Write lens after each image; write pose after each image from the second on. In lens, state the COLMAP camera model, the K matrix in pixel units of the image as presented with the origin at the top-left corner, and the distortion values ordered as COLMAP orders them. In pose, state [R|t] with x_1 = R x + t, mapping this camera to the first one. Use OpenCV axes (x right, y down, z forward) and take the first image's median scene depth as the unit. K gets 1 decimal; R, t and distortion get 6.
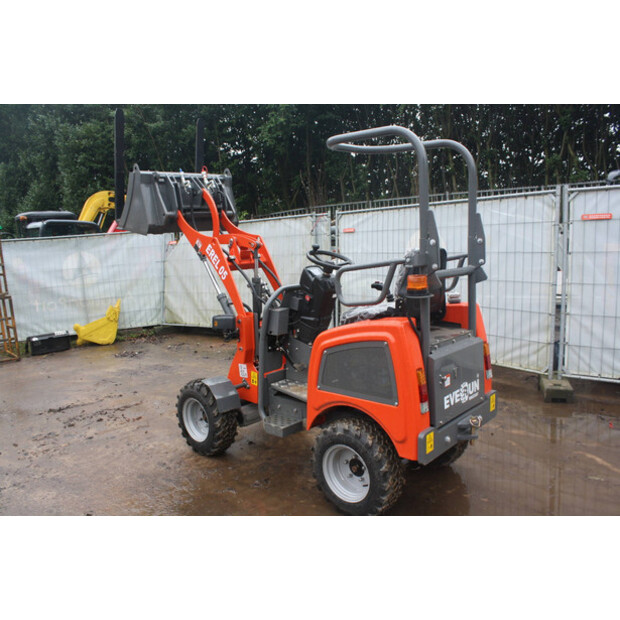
lens RADIAL K [[524.5, 0, 310.0], [0, 524.5, 310.0], [0, 0, 1]] dist [-0.171540, 0.151015]
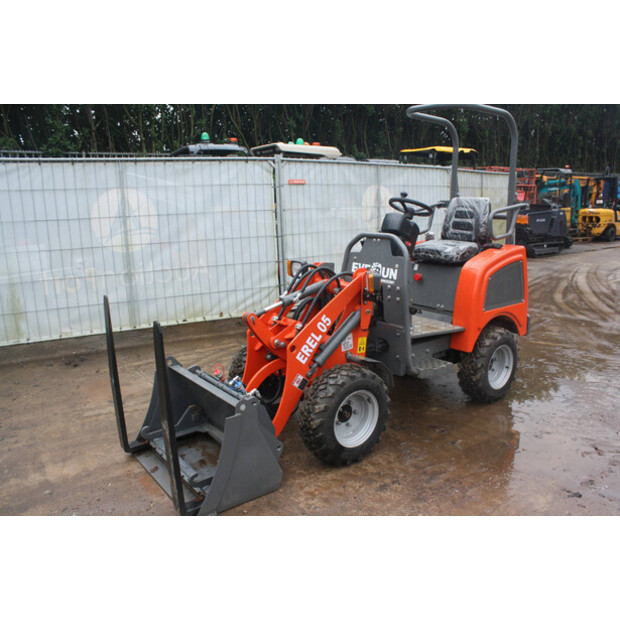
lens RADIAL K [[524.5, 0, 310.0], [0, 524.5, 310.0], [0, 0, 1]] dist [-0.171540, 0.151015]
pose [[0.174183, -0.167988, 0.970279, -0.782480], [0.136489, 0.979949, 0.145160, -0.052068], [-0.975208, 0.107148, 0.193619, 0.746795]]
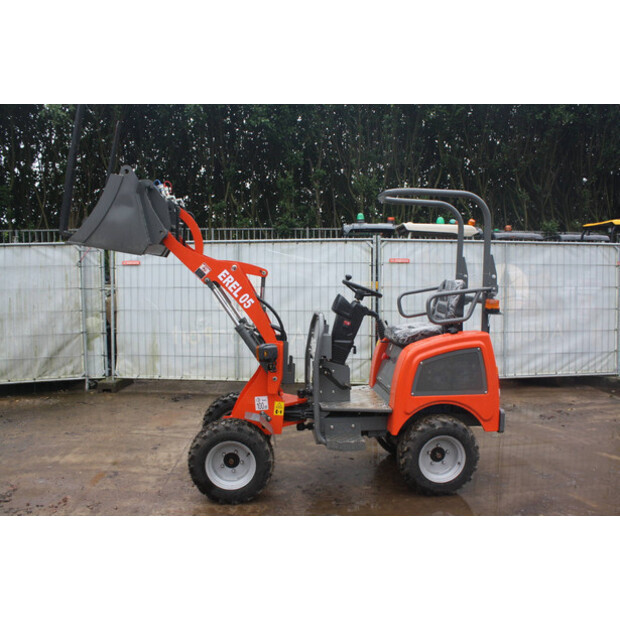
lens RADIAL K [[543.9, 0, 310.0], [0, 543.9, 310.0], [0, 0, 1]] dist [-0.188170, 0.188466]
pose [[0.673041, -0.009954, 0.739538, -0.669785], [0.067324, 0.996583, -0.047857, -0.000378], [-0.736534, 0.081999, 0.671412, 0.214121]]
